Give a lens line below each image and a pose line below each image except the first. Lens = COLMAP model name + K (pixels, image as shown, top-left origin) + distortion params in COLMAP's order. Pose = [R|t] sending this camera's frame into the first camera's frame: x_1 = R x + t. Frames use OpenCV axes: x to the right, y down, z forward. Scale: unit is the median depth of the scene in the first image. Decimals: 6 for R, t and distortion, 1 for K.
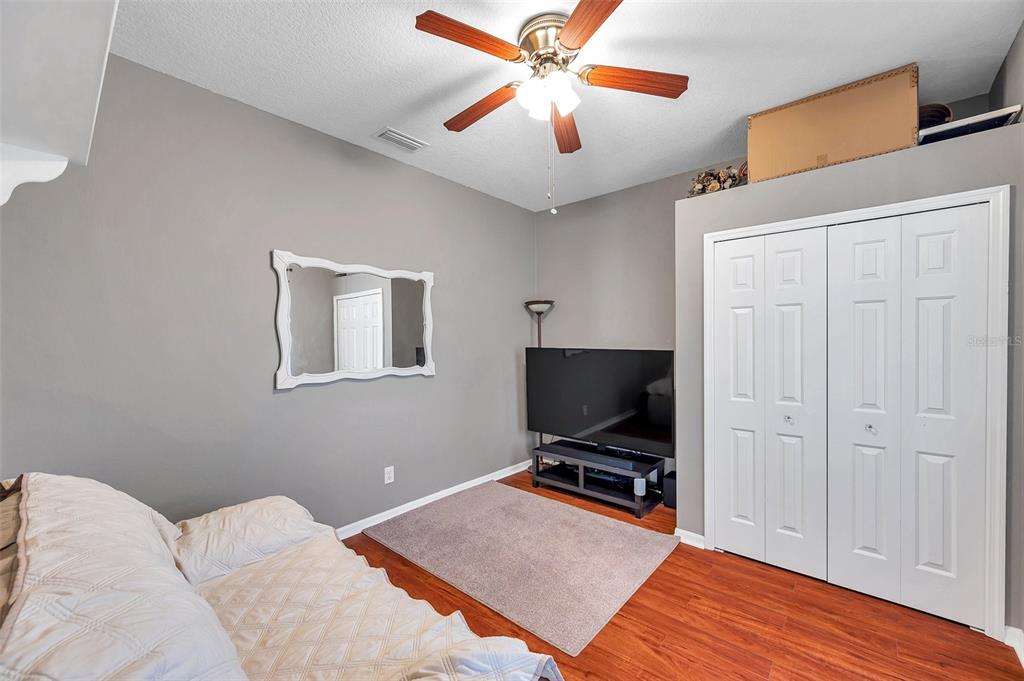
lens RADIAL K [[407.5, 0, 513.1], [0, 407.5, 343.1], [0, 0, 1]] dist [0.000773, -0.000539]
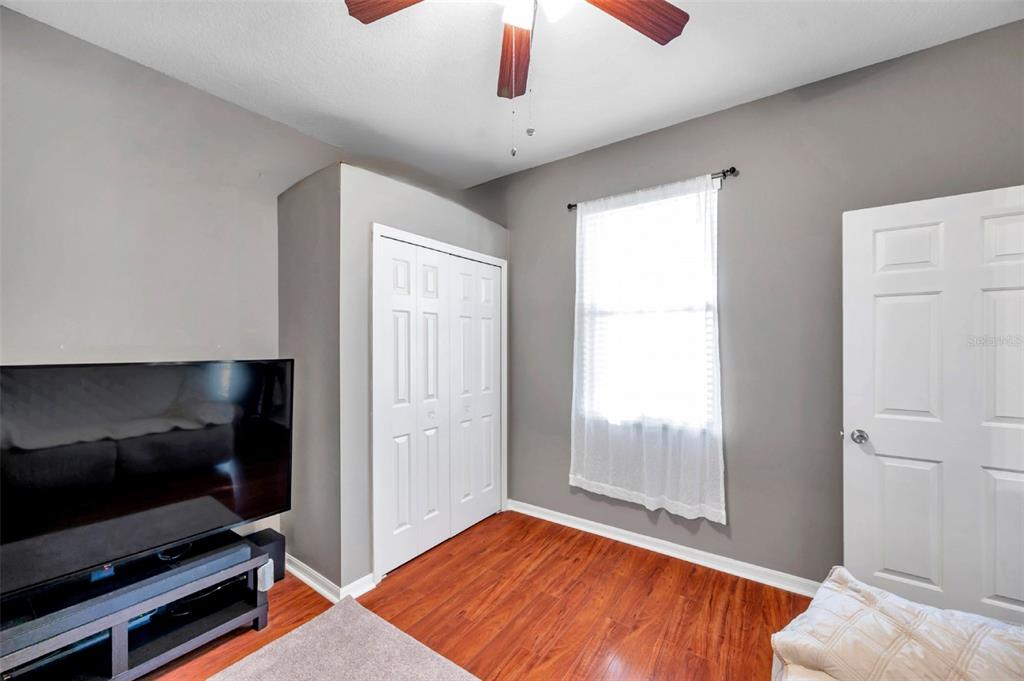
lens RADIAL K [[407.5, 0, 508.8], [0, 407.5, 344.5], [0, 0, 1]] dist [0.000773, -0.000539]
pose [[-0.106895, 0.004908, 0.994258, -0.548164], [0.009356, 0.999949, -0.003930, -0.002530], [-0.994226, 0.008882, -0.106936, 1.043305]]
